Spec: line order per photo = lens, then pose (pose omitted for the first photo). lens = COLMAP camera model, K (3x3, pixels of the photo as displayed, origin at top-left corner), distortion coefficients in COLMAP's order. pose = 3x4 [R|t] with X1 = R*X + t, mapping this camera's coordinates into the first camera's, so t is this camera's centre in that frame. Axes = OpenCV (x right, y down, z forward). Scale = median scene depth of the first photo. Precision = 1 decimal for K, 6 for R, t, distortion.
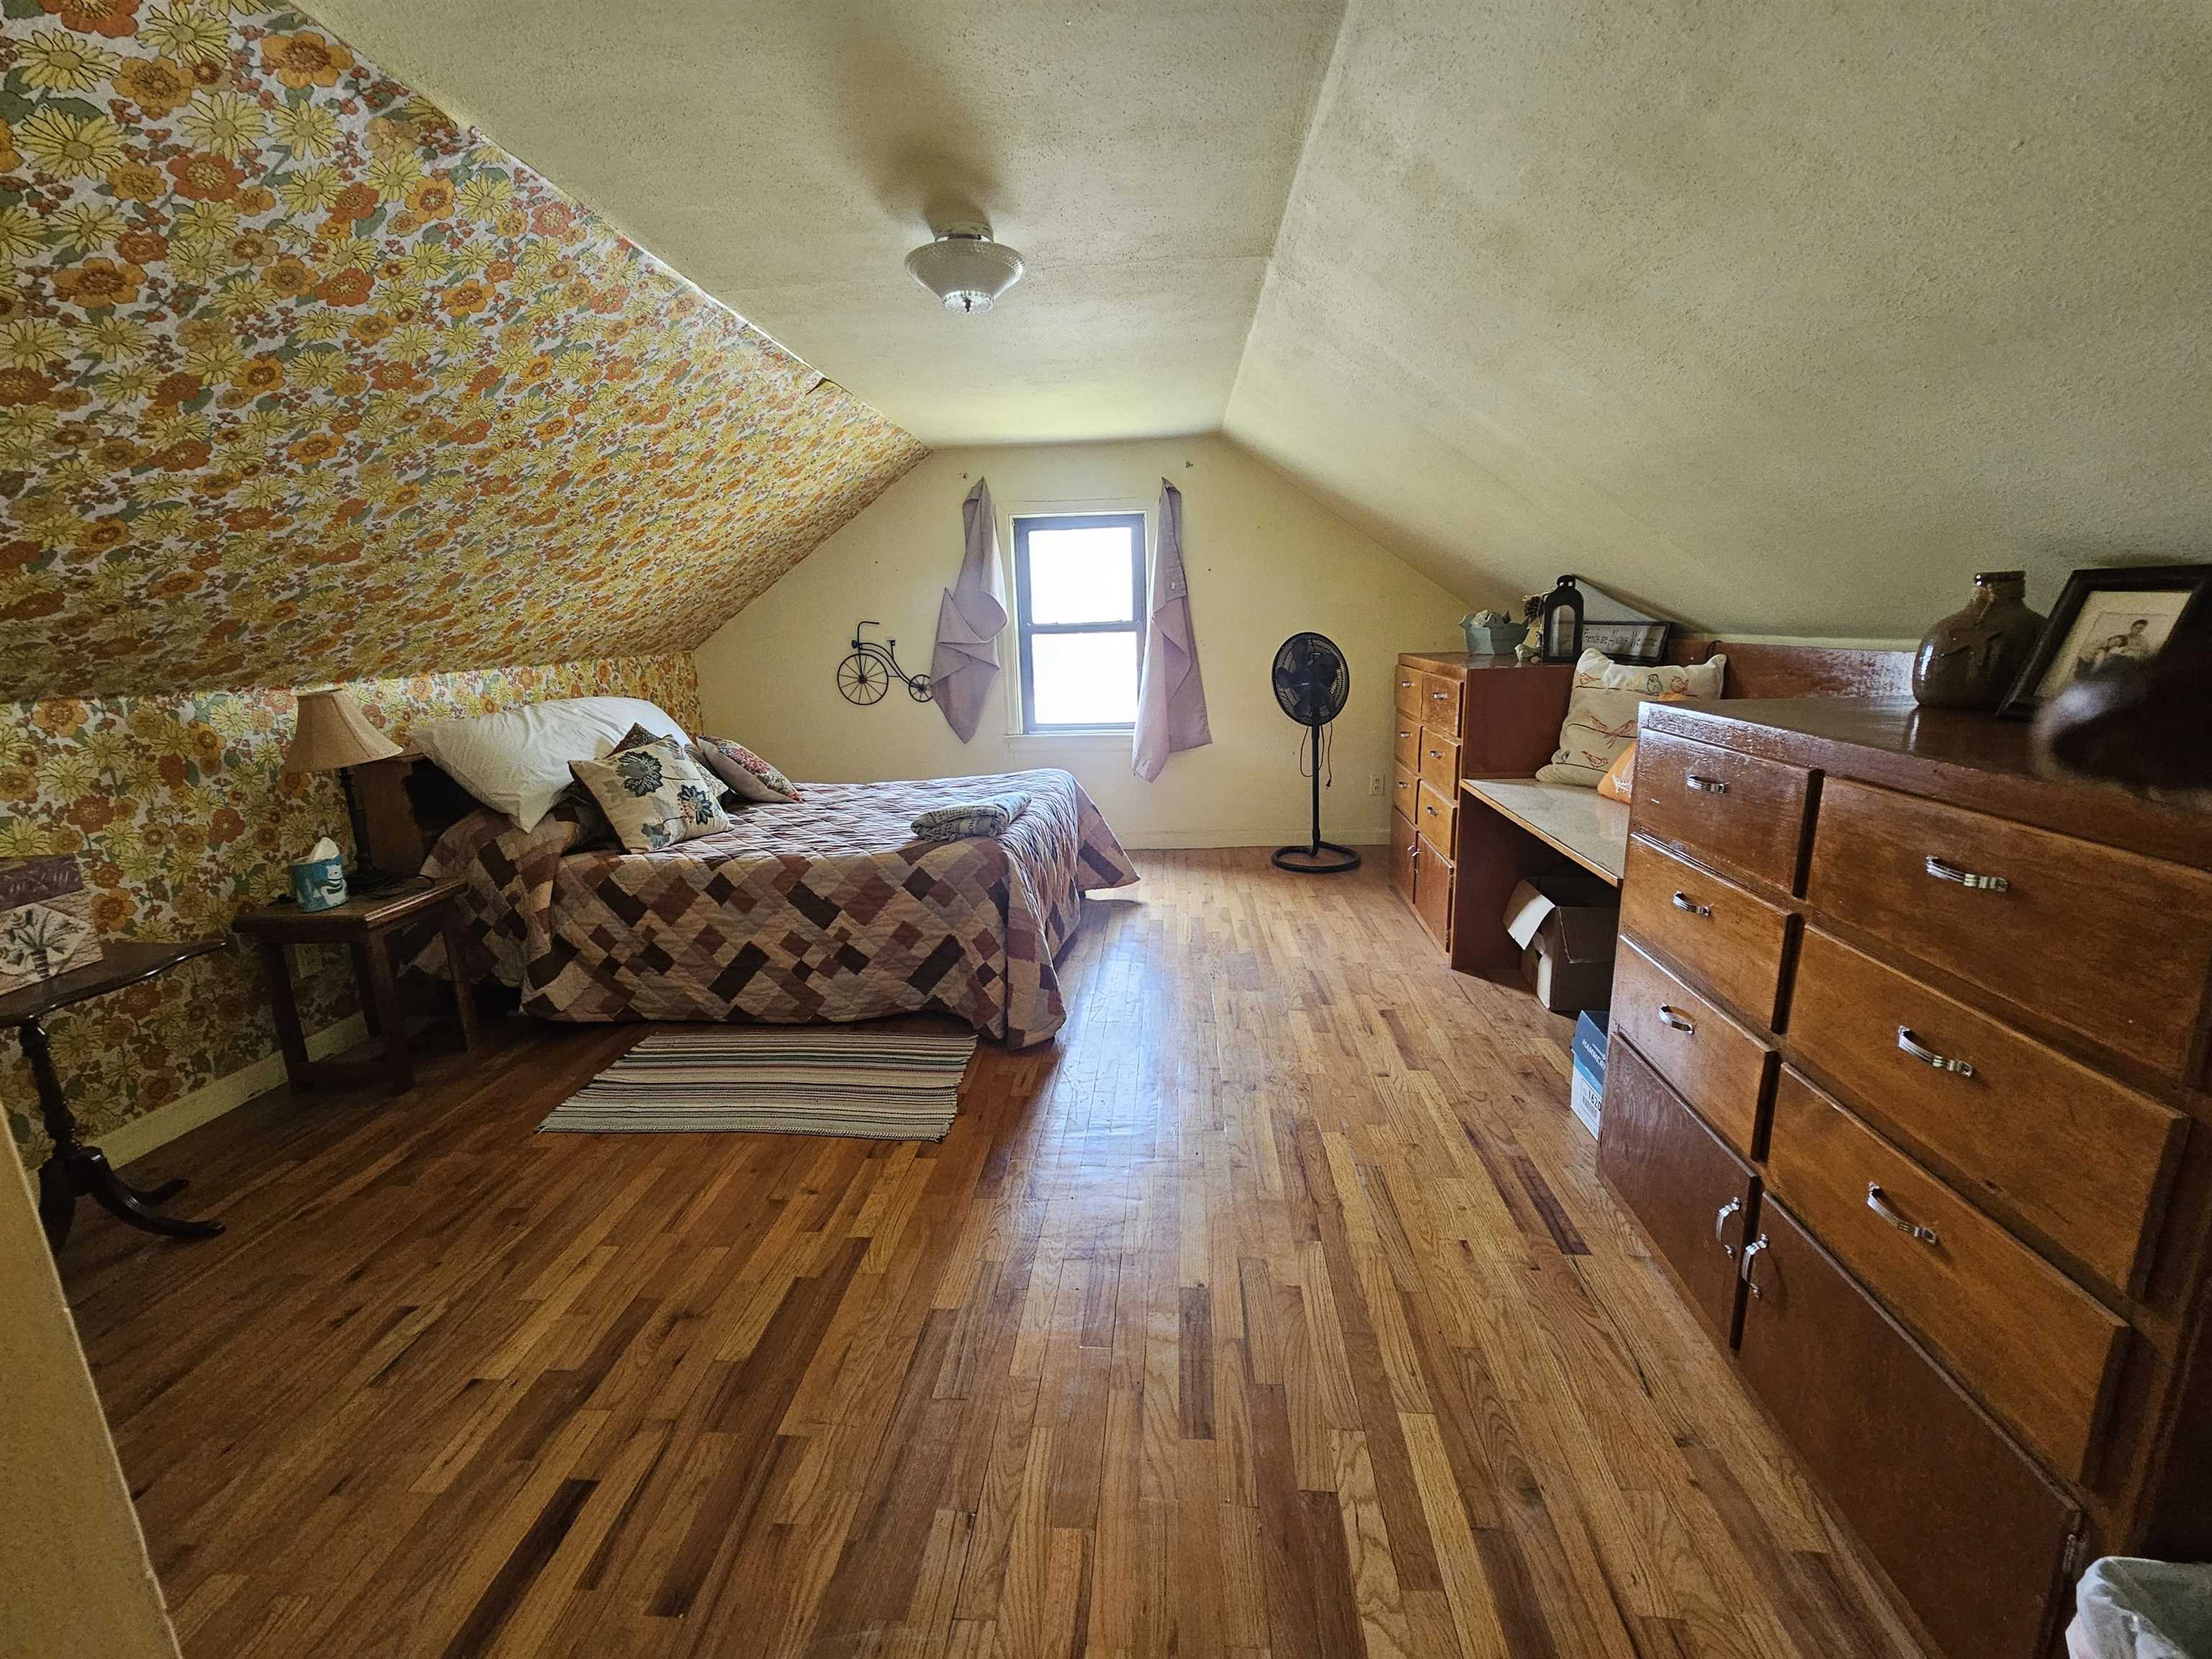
lens RADIAL K [[910.9, 0, 1101.0], [0, 910.9, 820.3], [0, 0, 1]] dist [-0.004083, 0.001660]
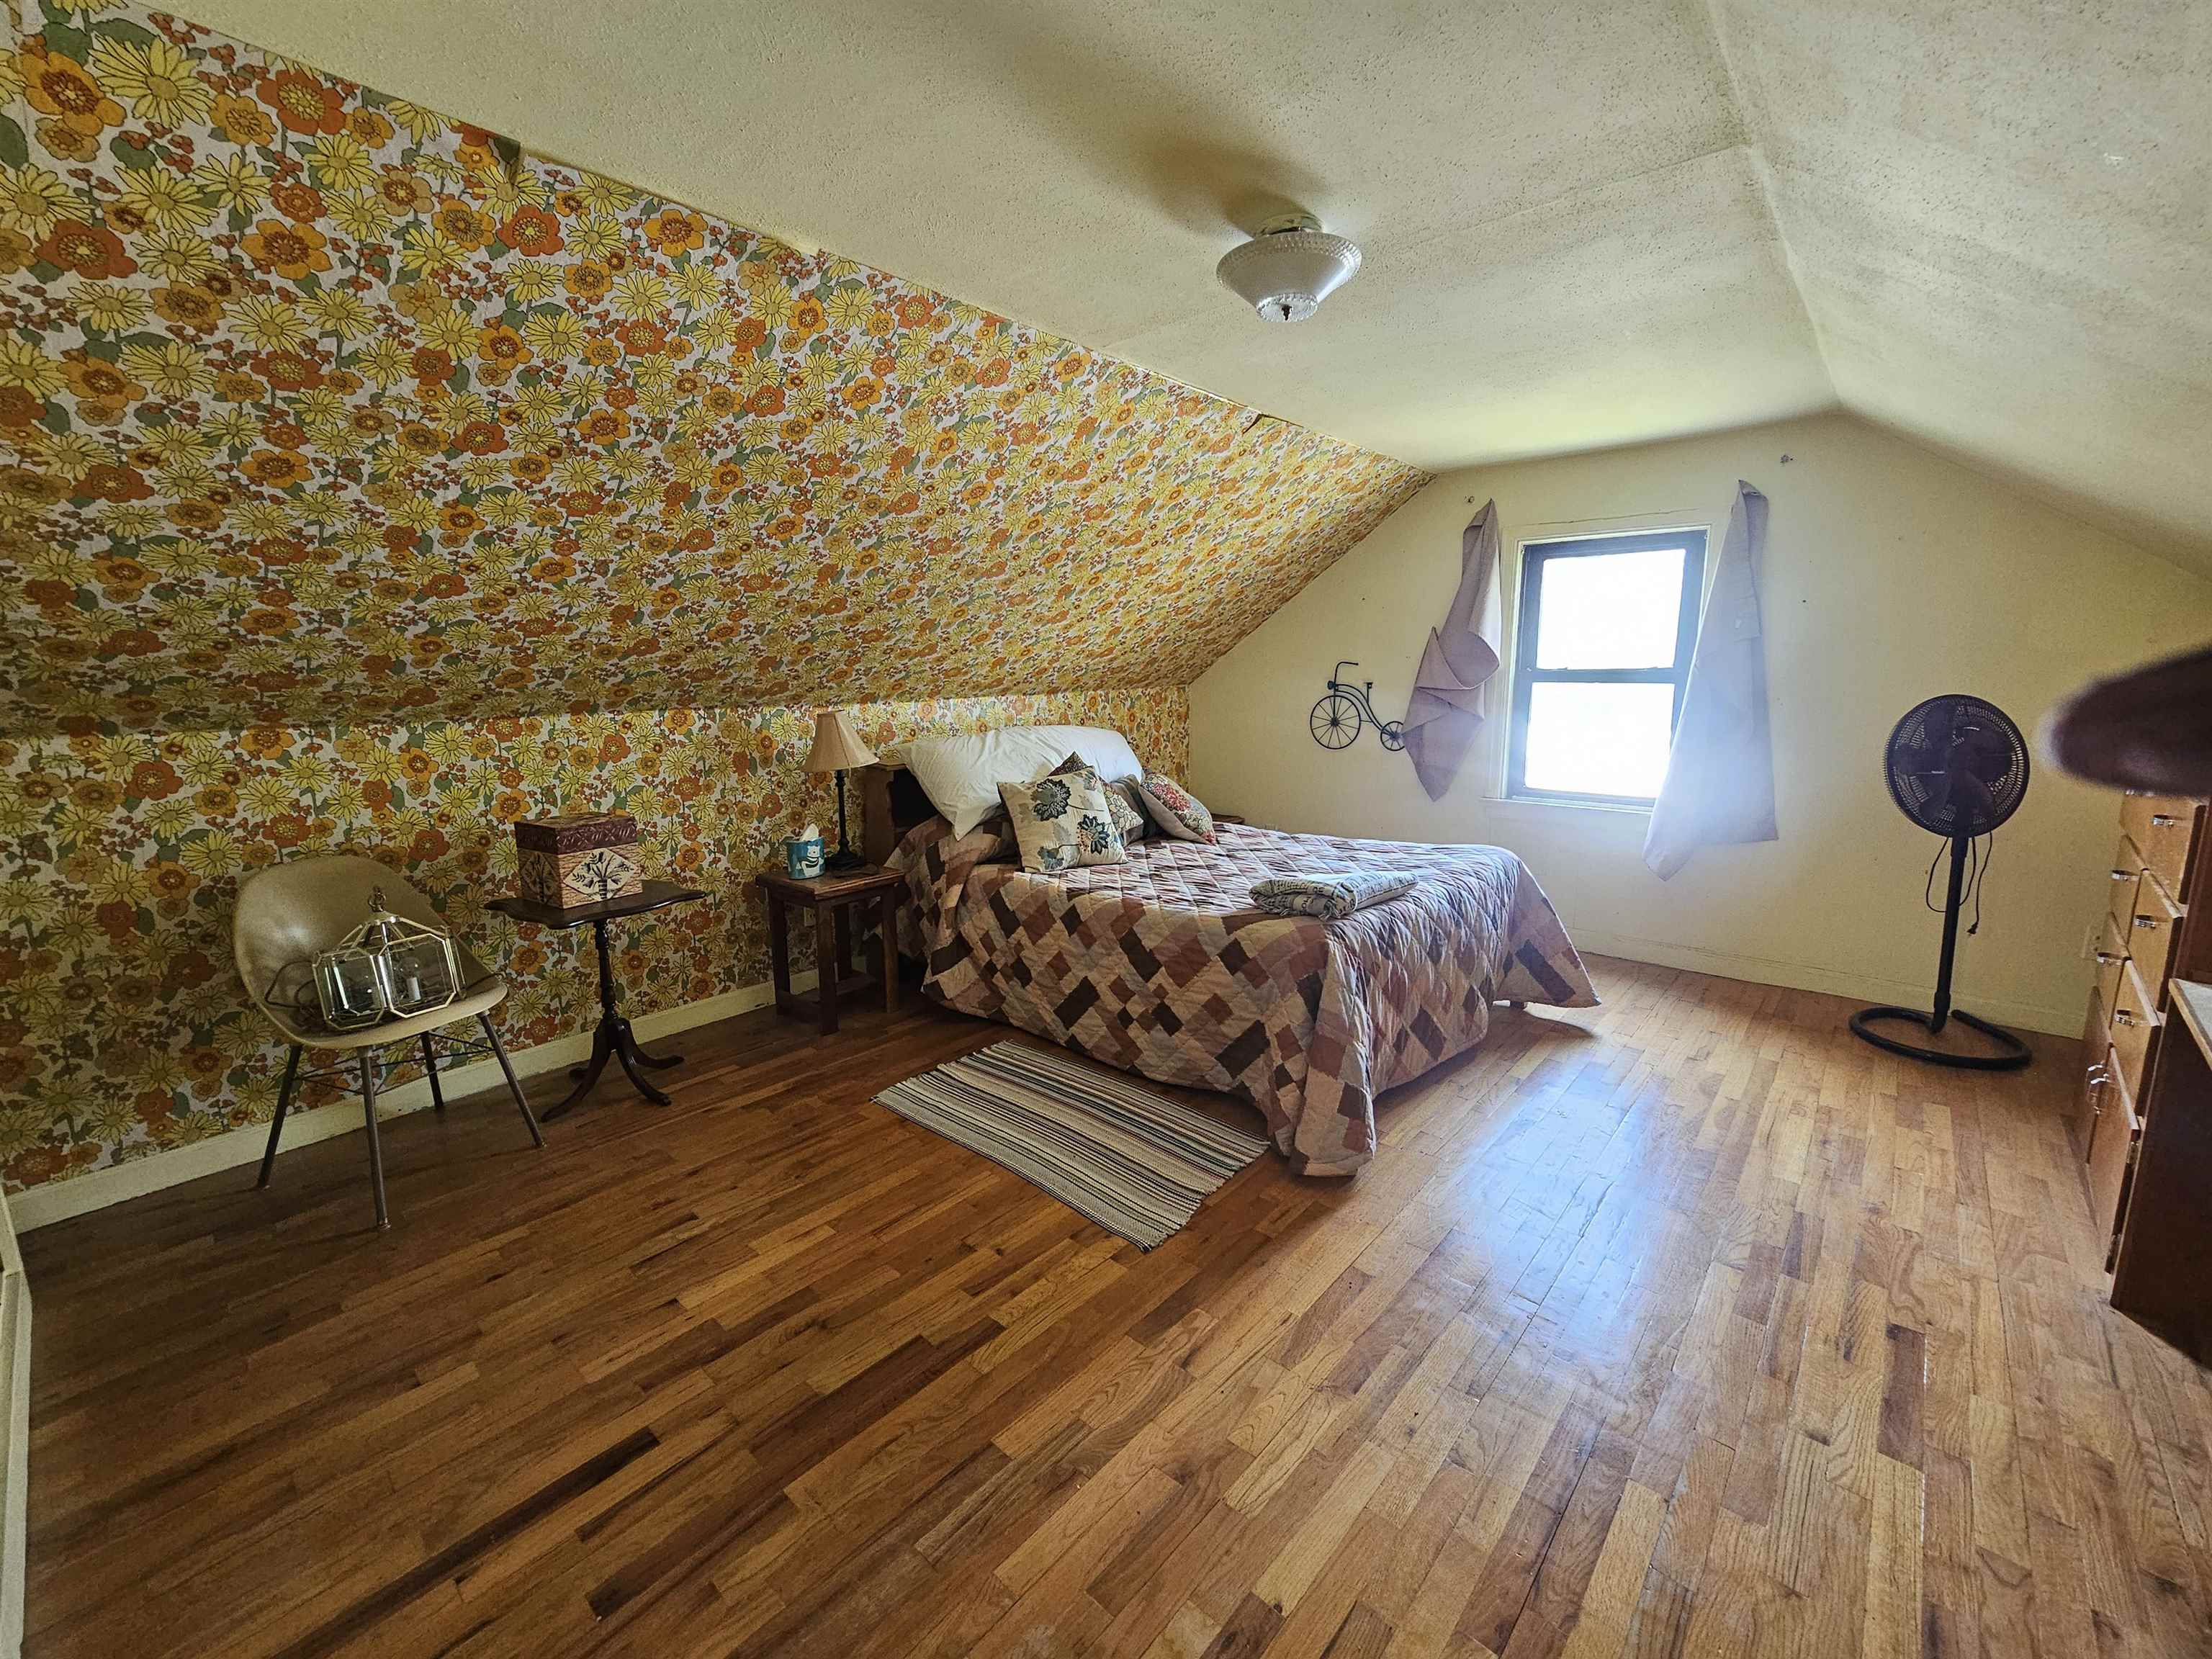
lens RADIAL K [[910.9, 0, 1100.1], [0, 910.9, 820.2], [0, 0, 1]] dist [-0.004083, 0.001660]
pose [[0.793114, 0.126194, -0.595857, 0.213021], [-0.145090, 0.989283, 0.016395, -0.059189], [0.591540, 0.073450, 0.802923, 0.179790]]
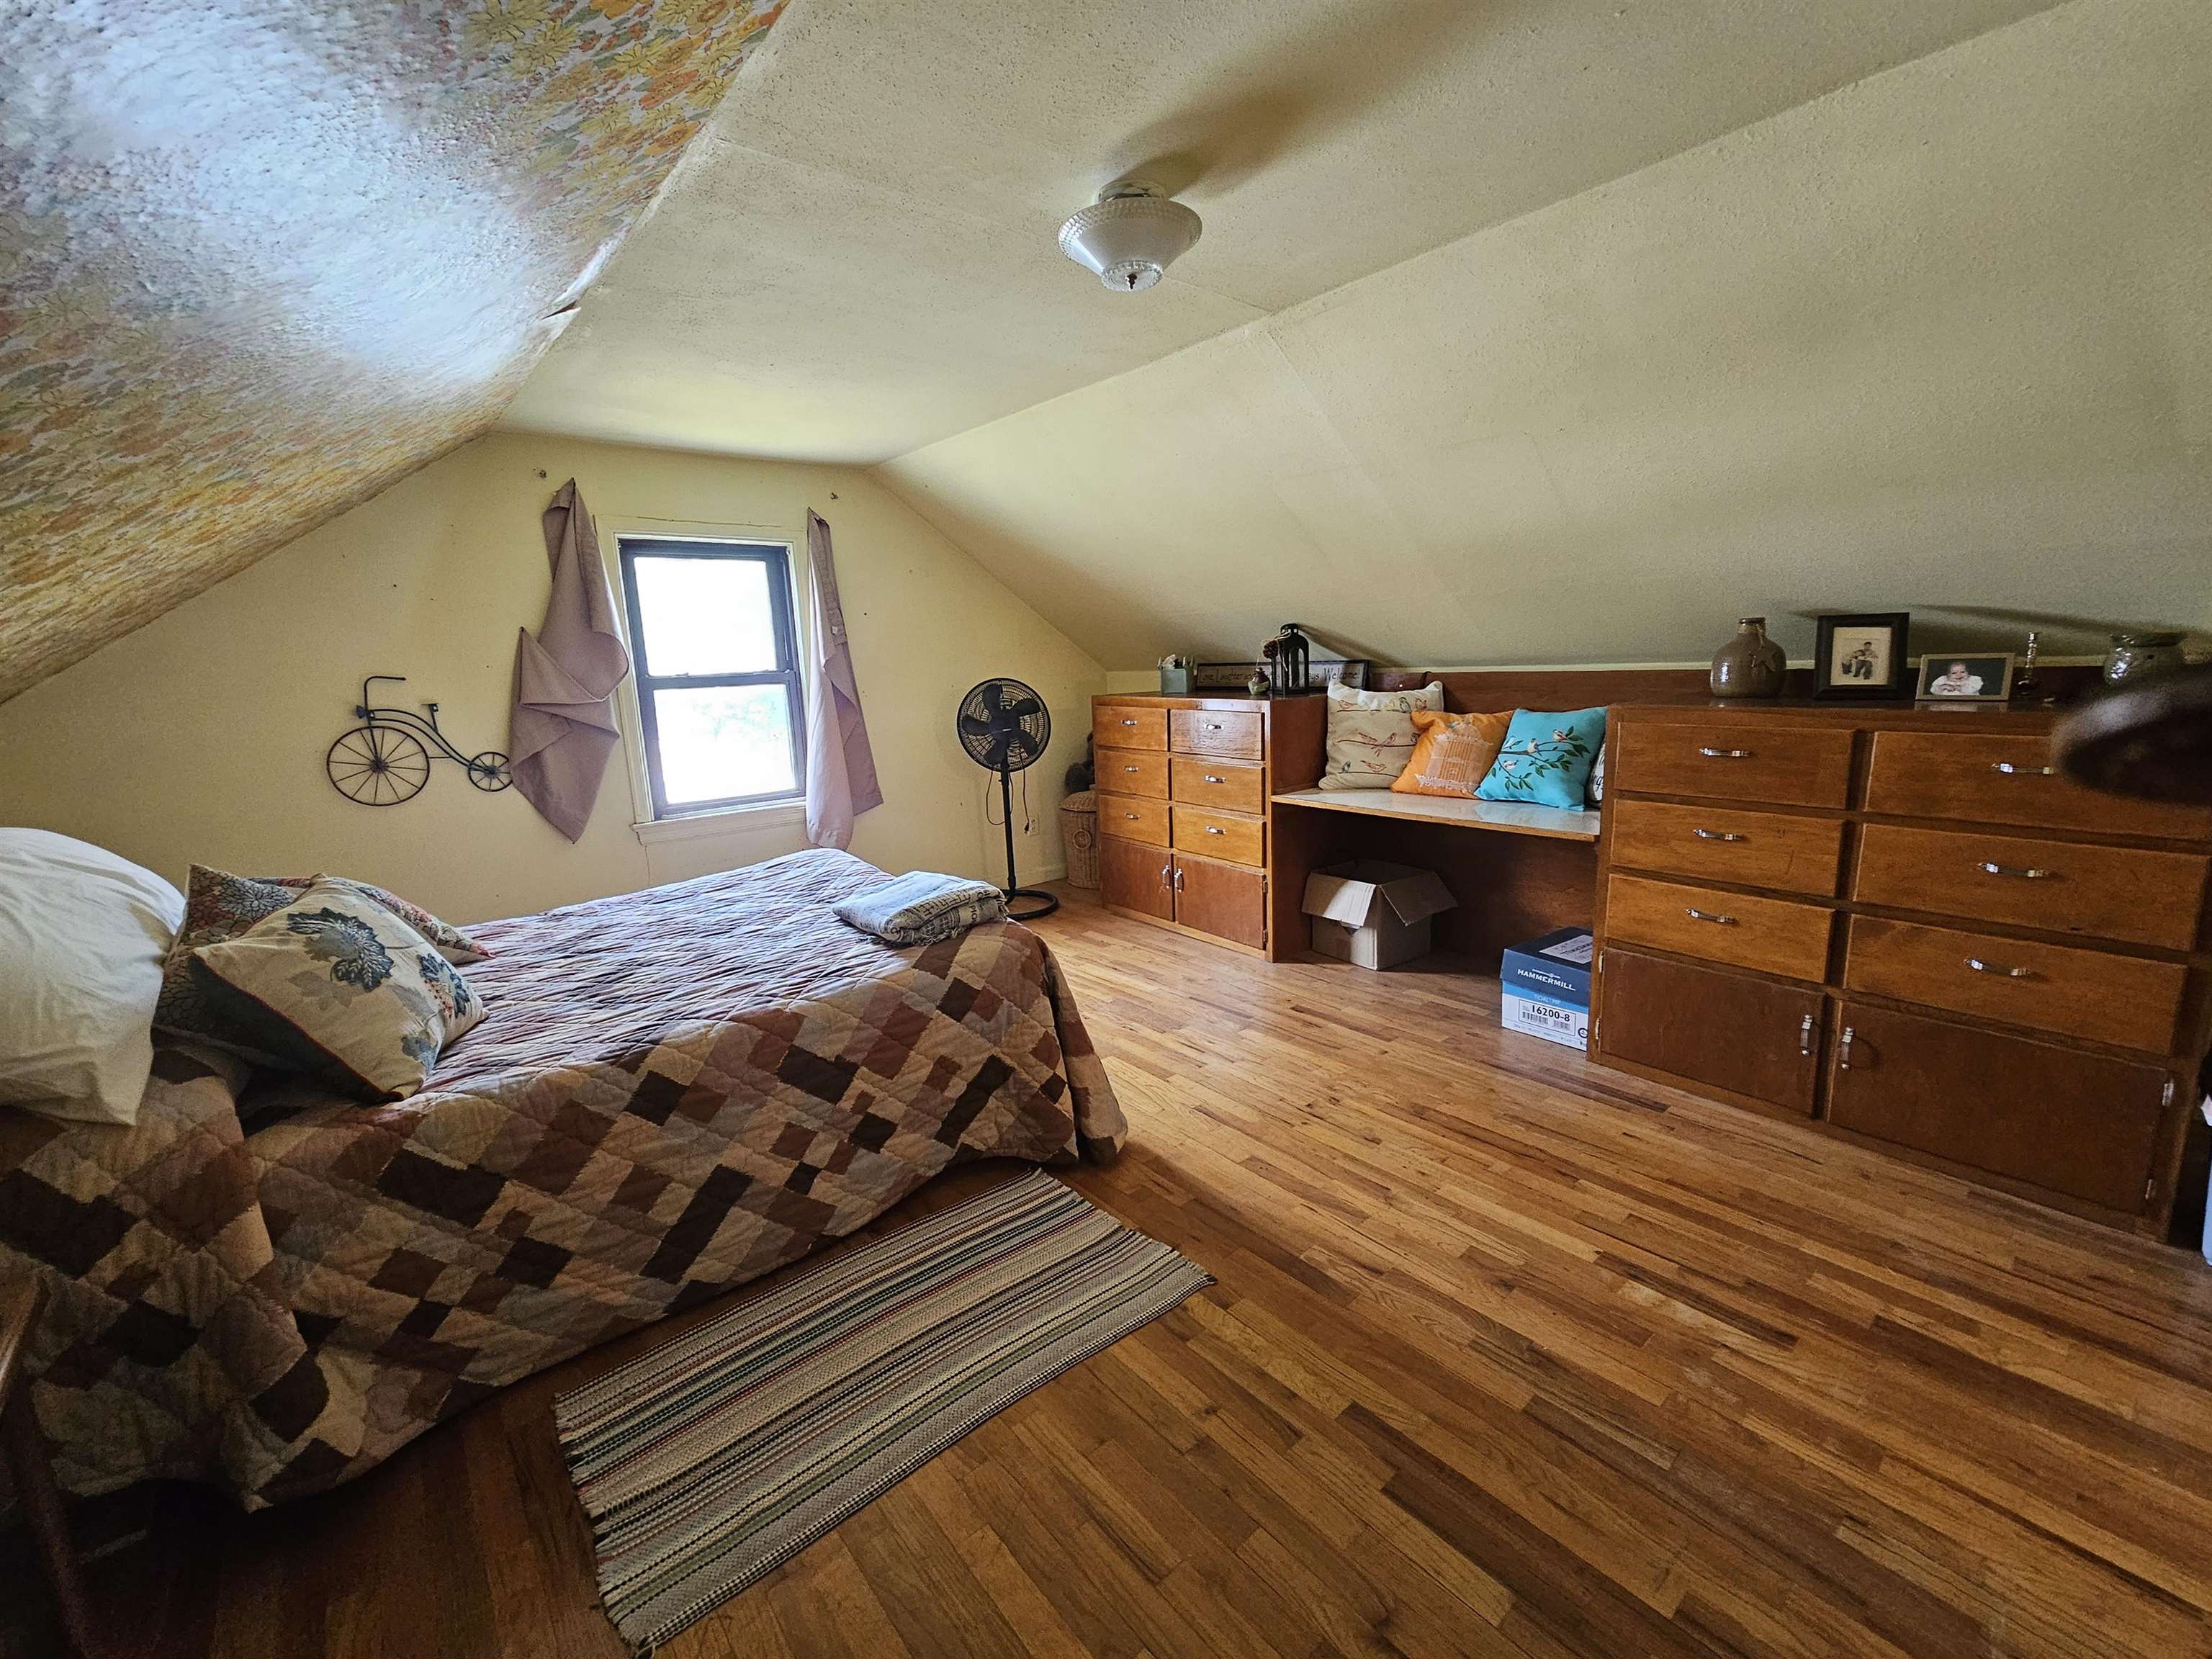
lens RADIAL K [[910.9, 0, 1098.7], [0, 910.9, 824.0], [0, 0, 1]] dist [-0.004083, 0.001660]
pose [[0.712615, -0.125350, 0.690266, -0.607834], [0.168072, 0.985759, 0.005497, -0.057885], [-0.681125, 0.112098, 0.723535, 0.347452]]
